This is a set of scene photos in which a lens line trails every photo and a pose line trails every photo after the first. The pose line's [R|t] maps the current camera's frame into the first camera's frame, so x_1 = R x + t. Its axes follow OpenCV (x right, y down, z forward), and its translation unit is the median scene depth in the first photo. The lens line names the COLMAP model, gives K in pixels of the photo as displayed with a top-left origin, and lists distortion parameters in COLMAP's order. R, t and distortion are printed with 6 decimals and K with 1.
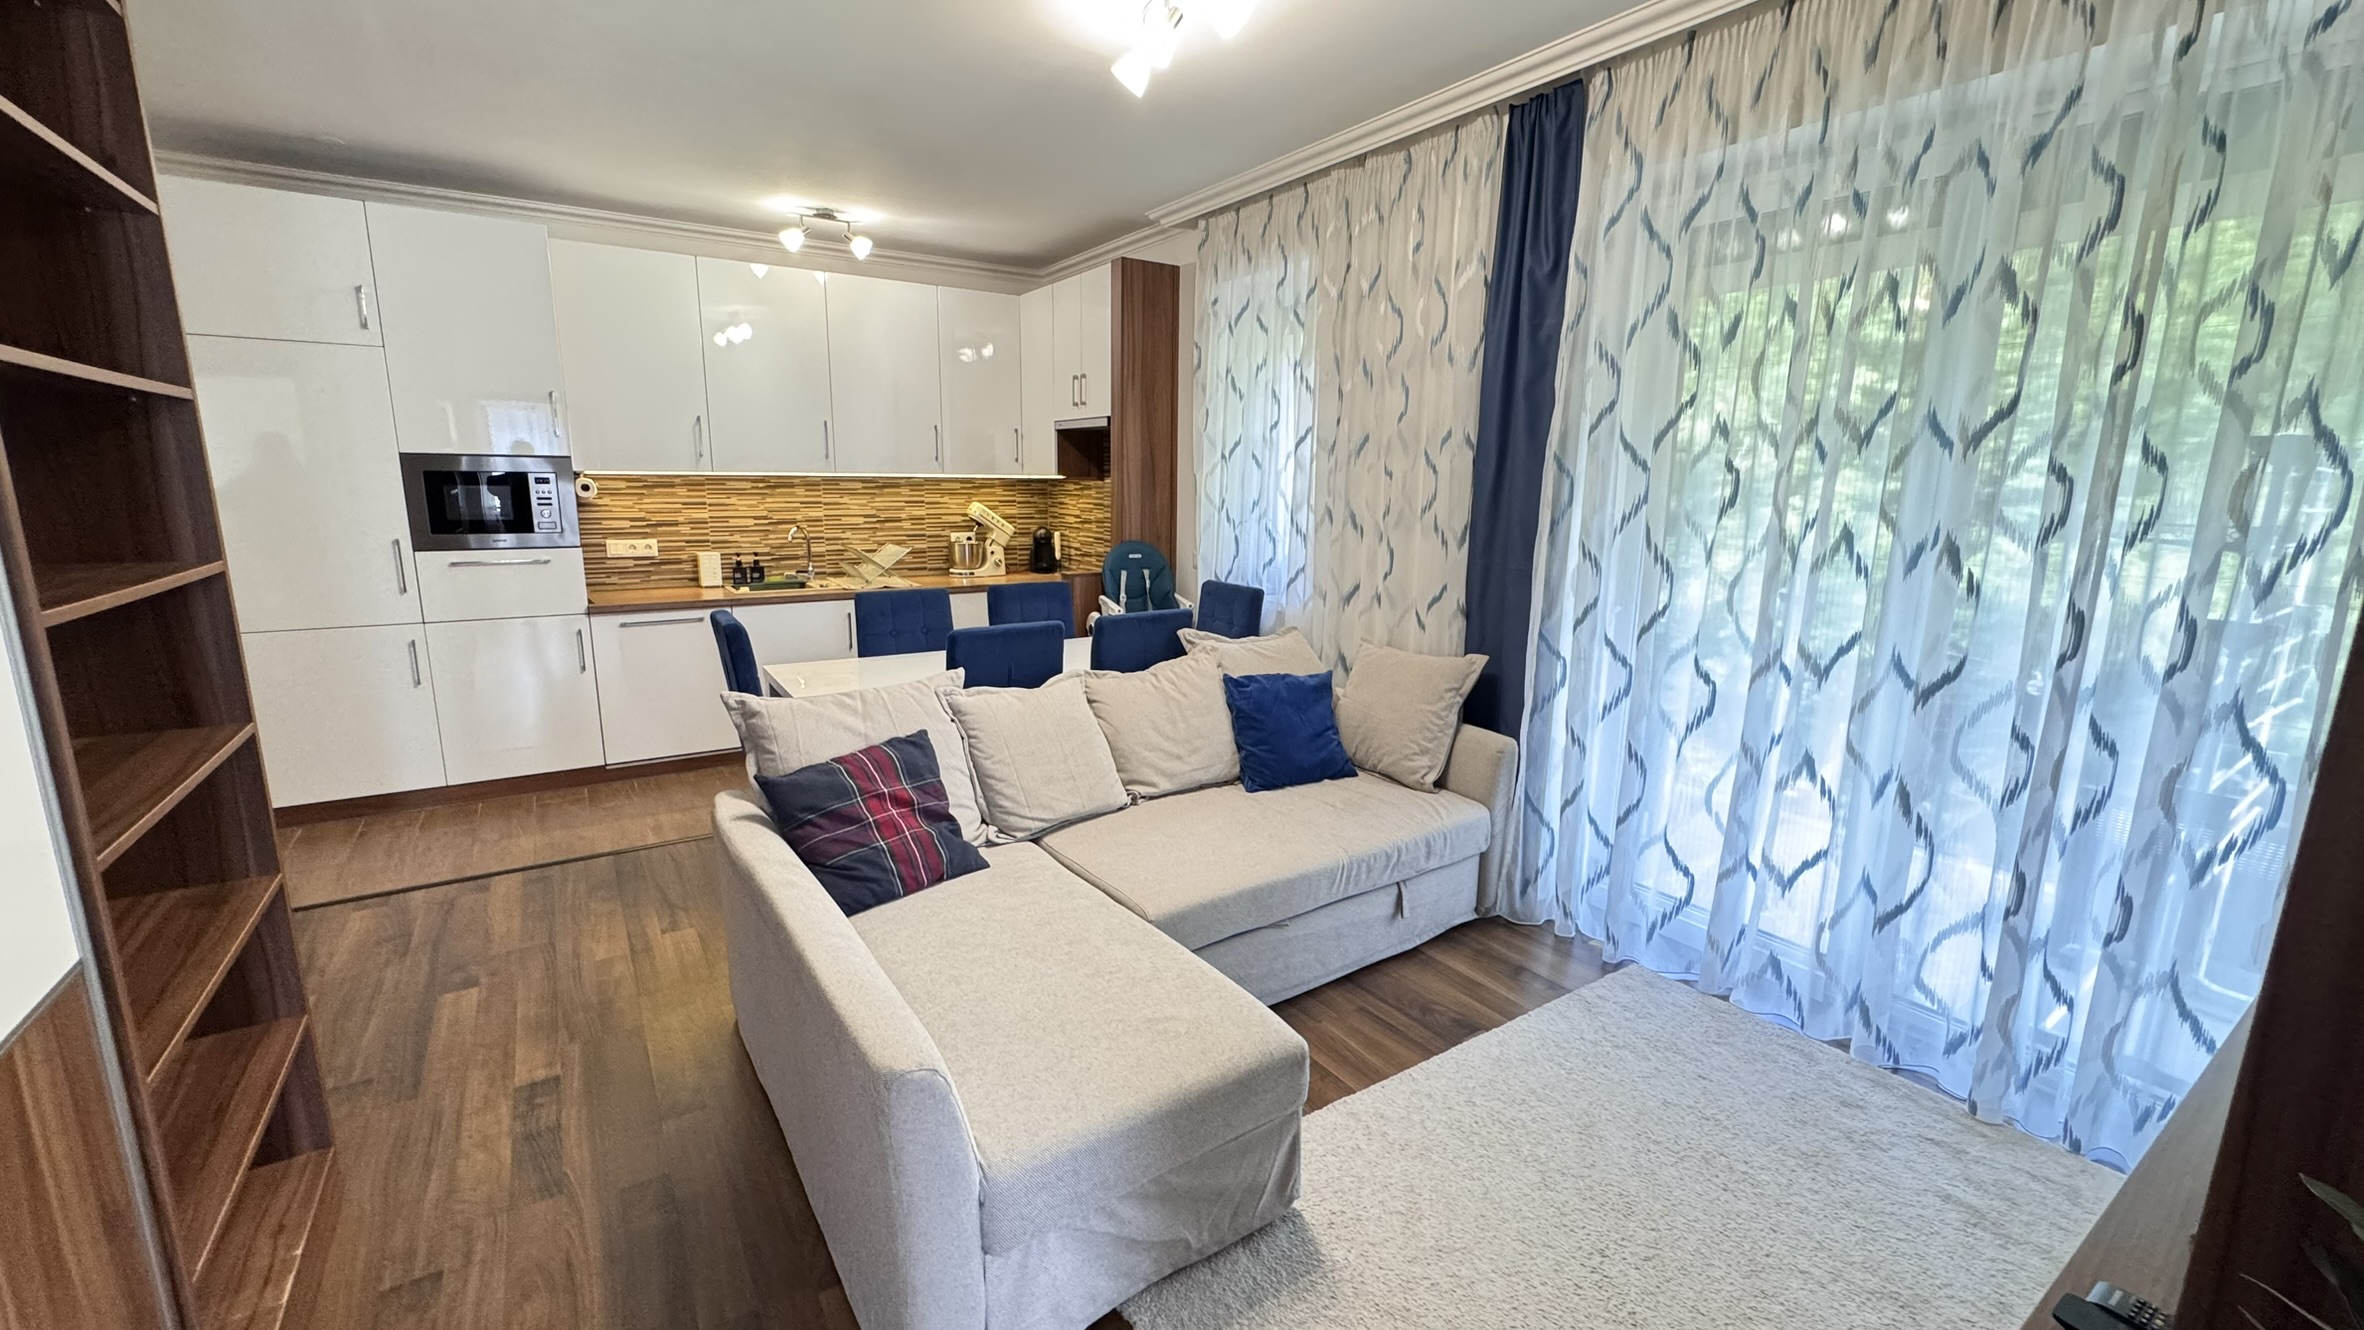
lens RADIAL K [[936.9, 0, 1177.2], [0, 936.9, 667.7], [0, 0, 1]] dist [-0.004111, -0.000299]
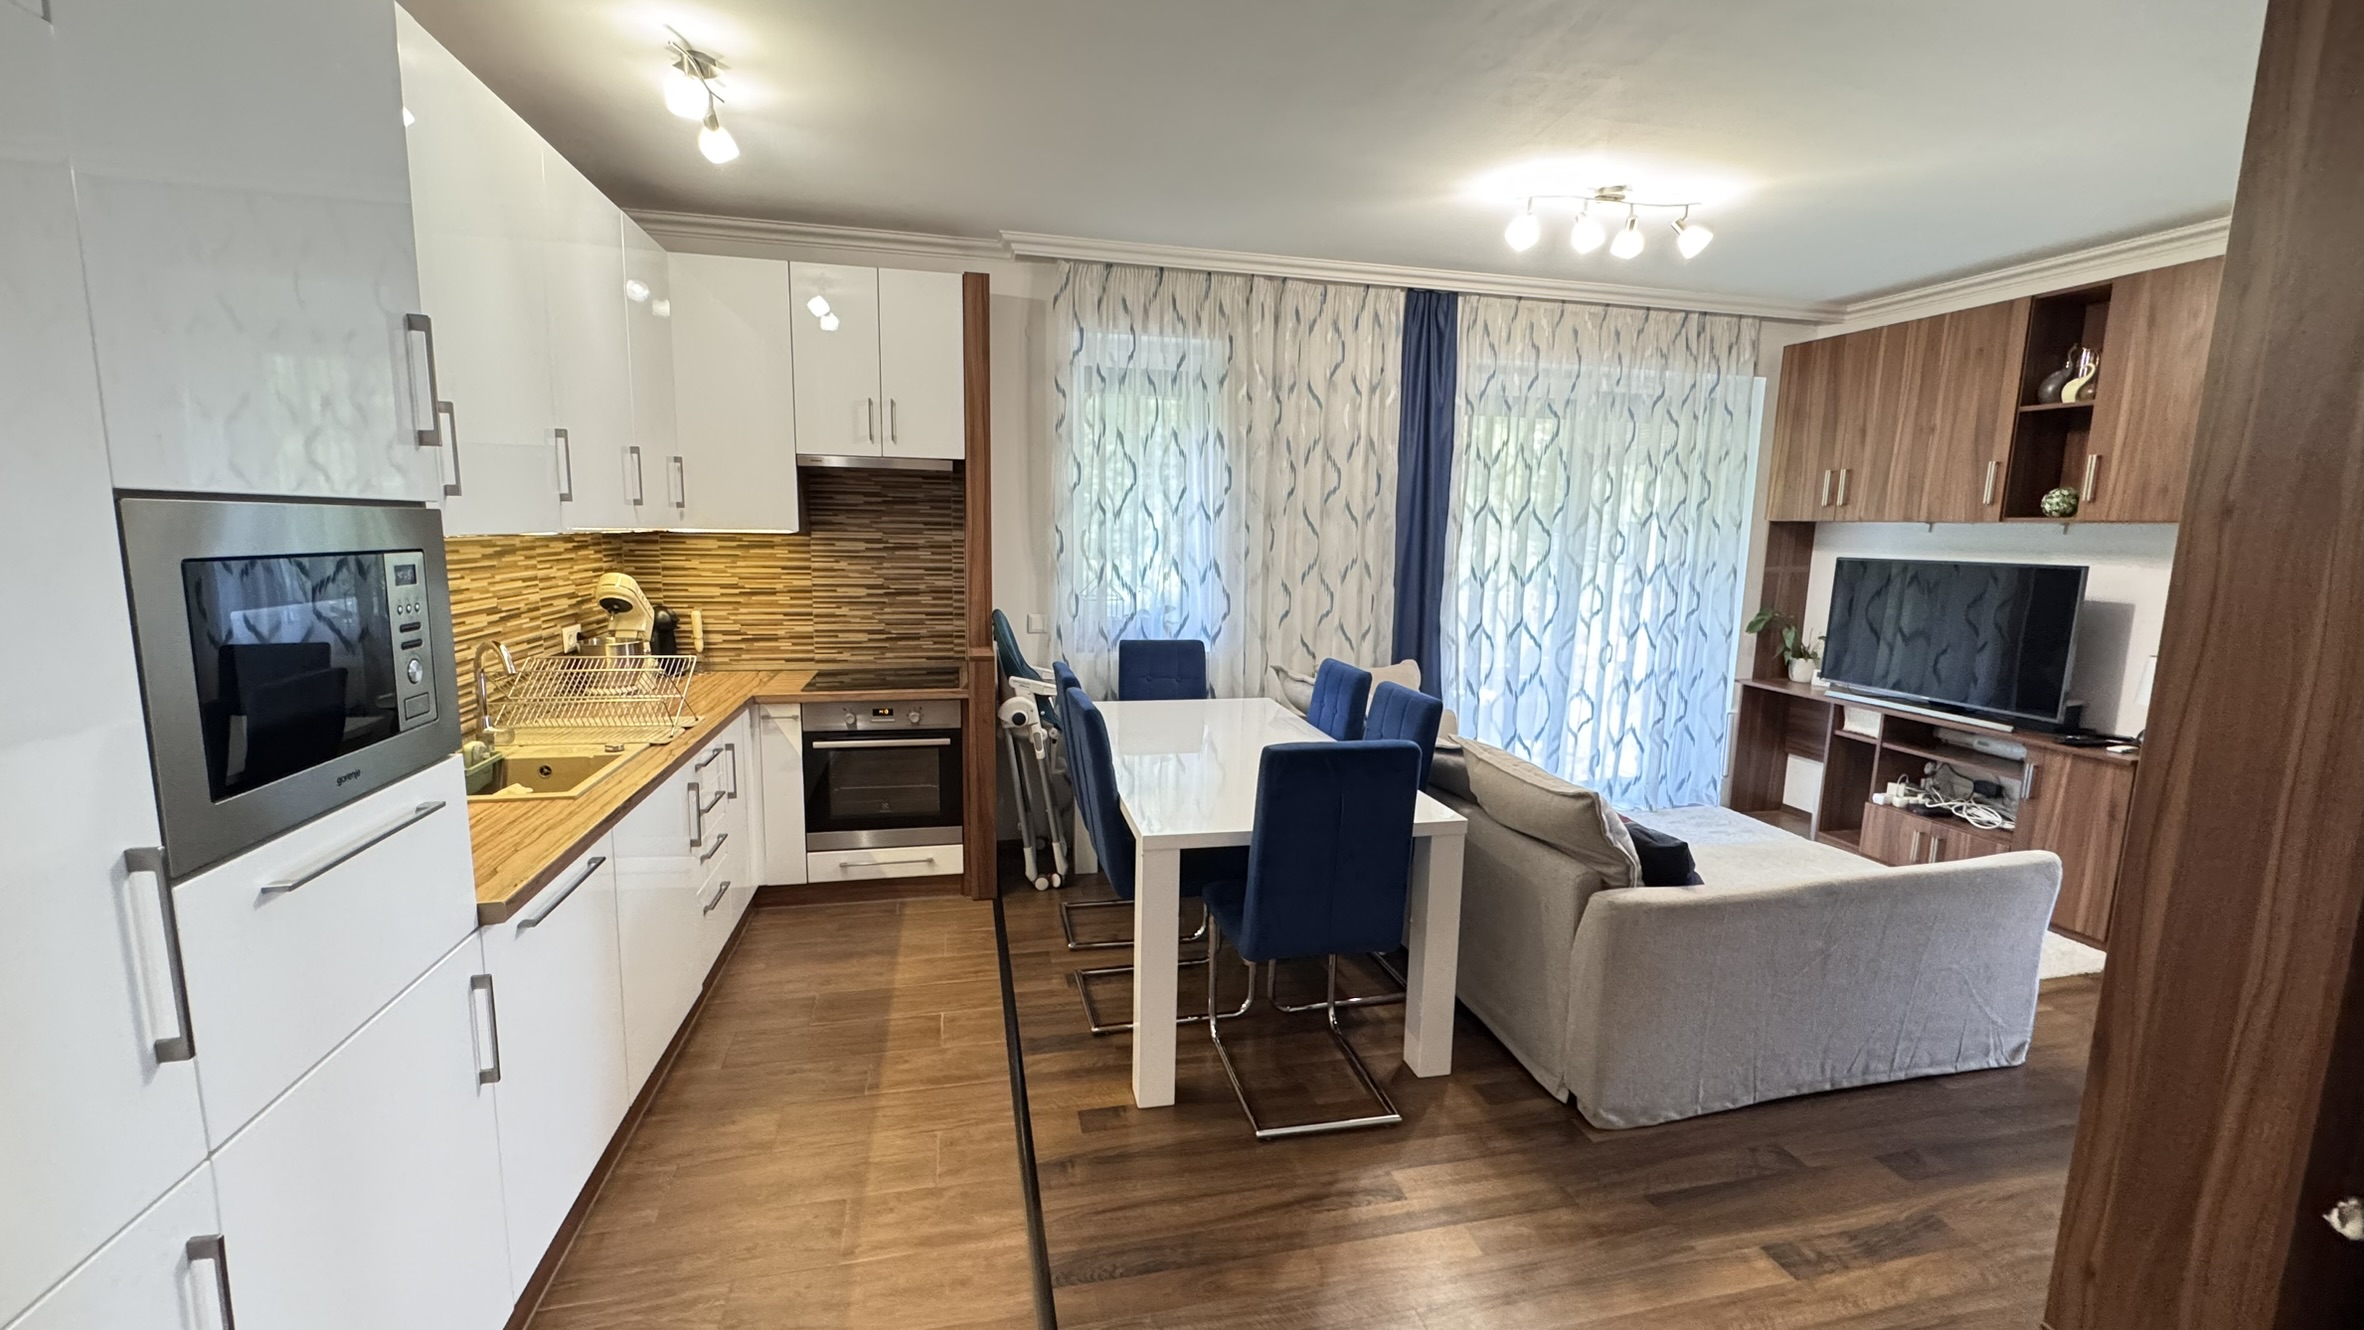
lens RADIAL K [[936.9, 0, 1177.2], [0, 936.9, 667.7], [0, 0, 1]] dist [-0.004111, -0.000299]
pose [[0.355510, -0.141761, 0.923859, -0.785498], [0.169434, 0.981830, 0.085456, -0.129594], [-0.919187, 0.126153, 0.373070, 0.549557]]
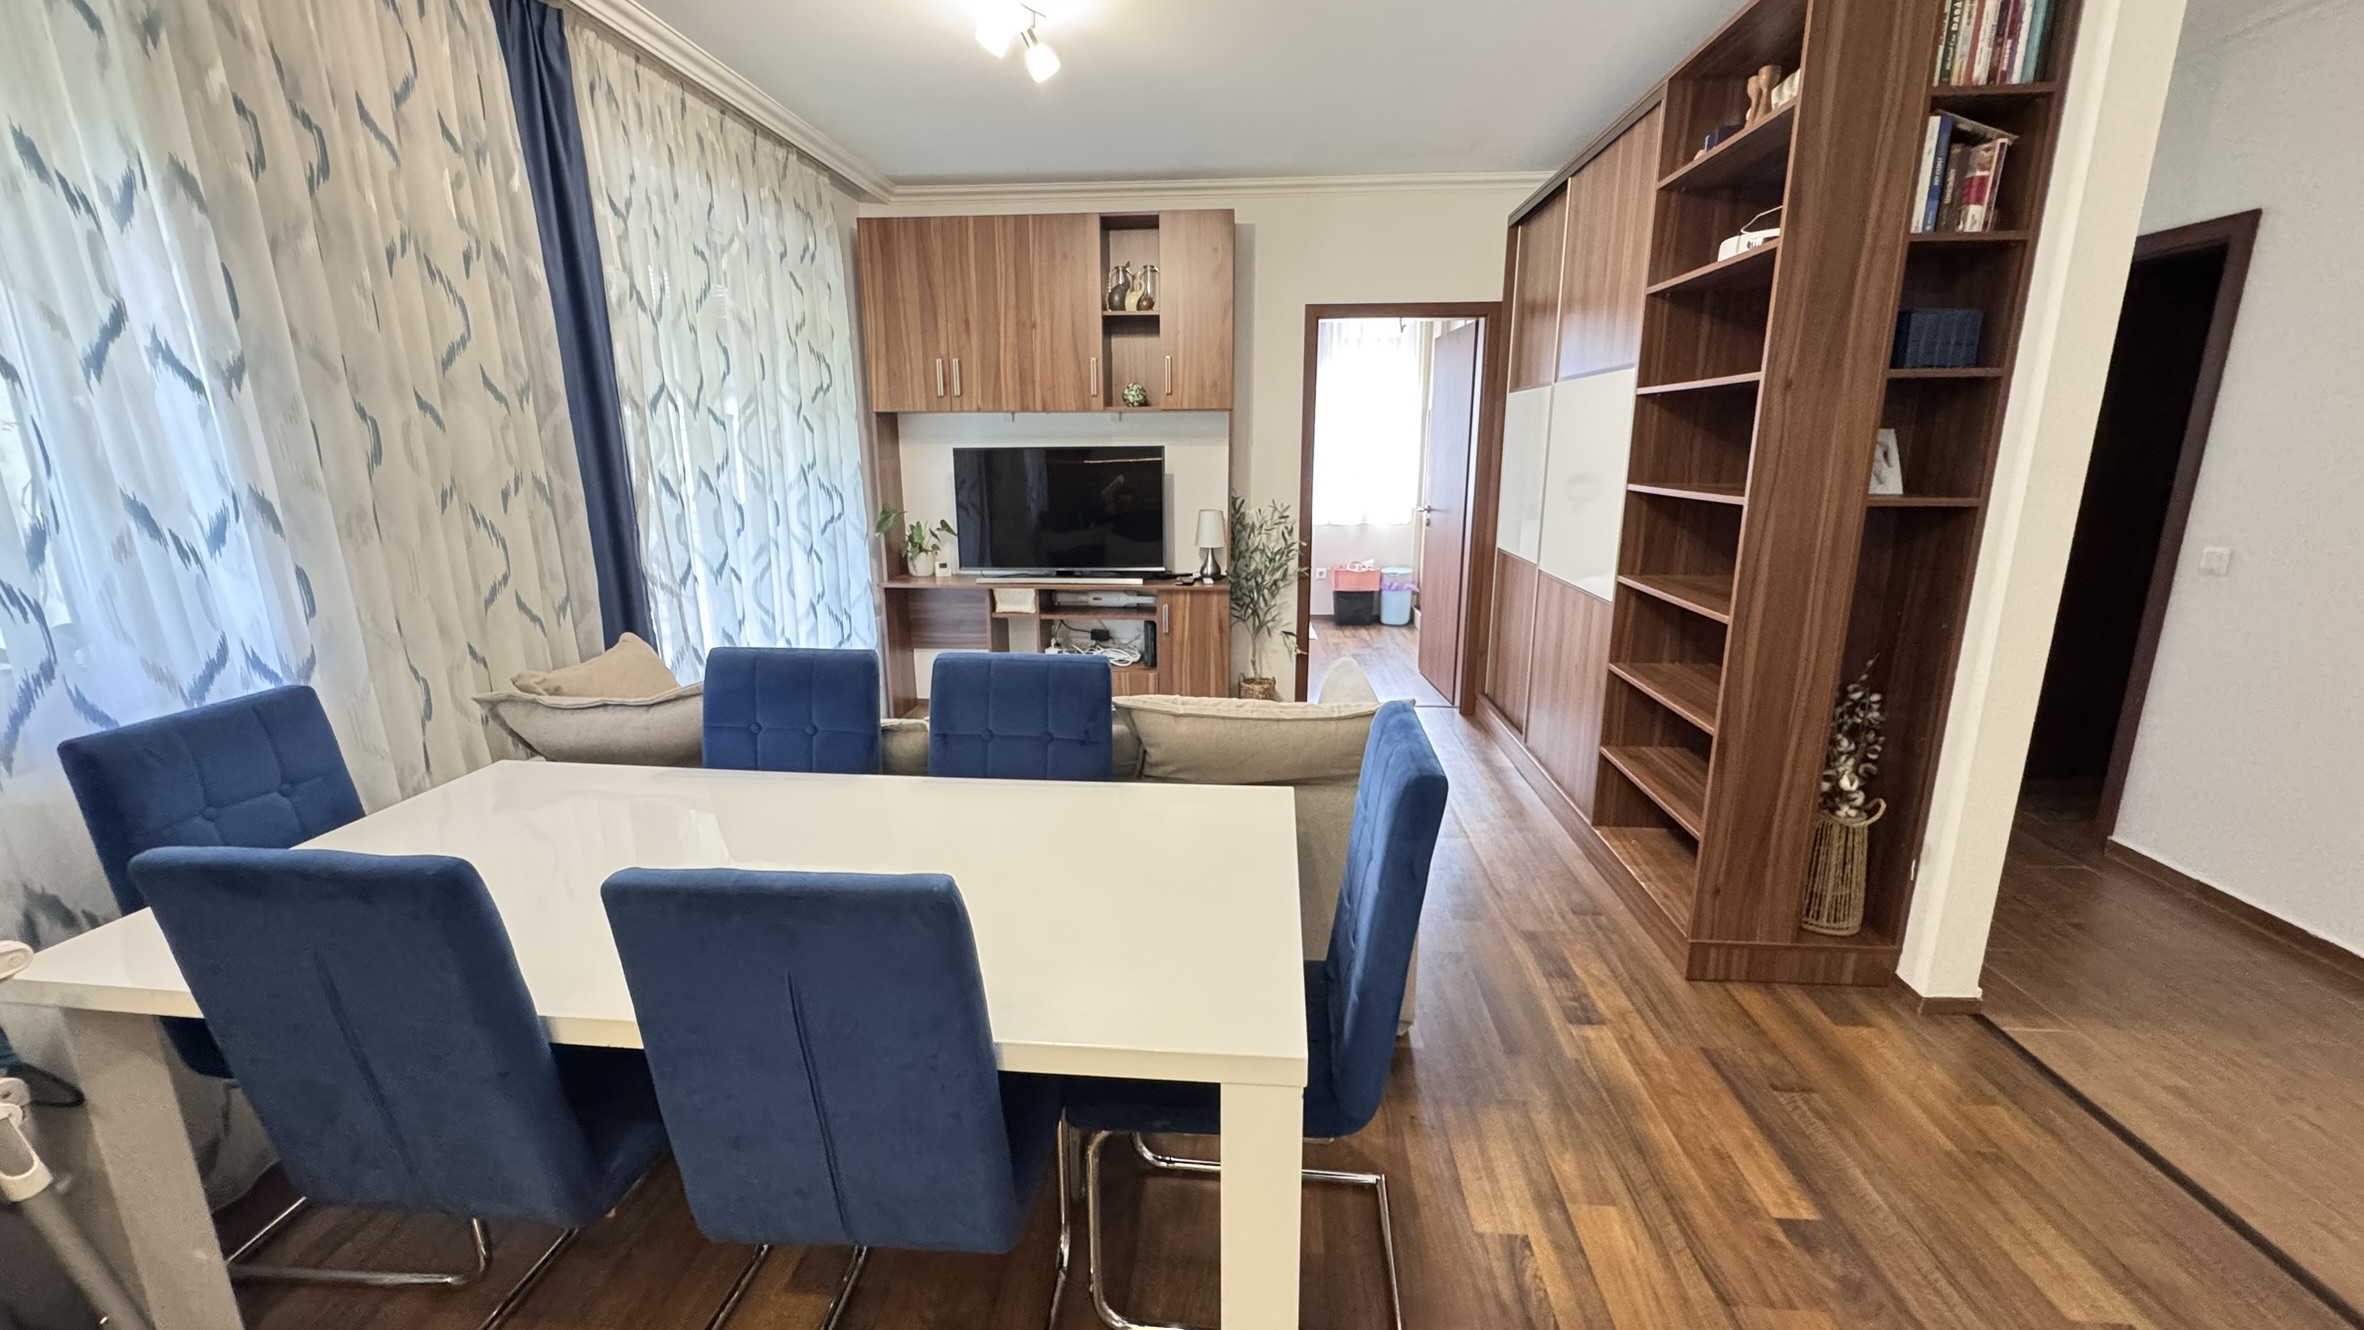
lens RADIAL K [[936.9, 0, 1177.2], [0, 936.9, 667.7], [0, 0, 1]] dist [-0.004111, -0.000299]
pose [[-0.785329, -0.149678, 0.600712, -0.438166], [0.121166, 0.914404, 0.386243, -0.185552], [-0.607106, 0.376114, -0.699972, 0.911781]]
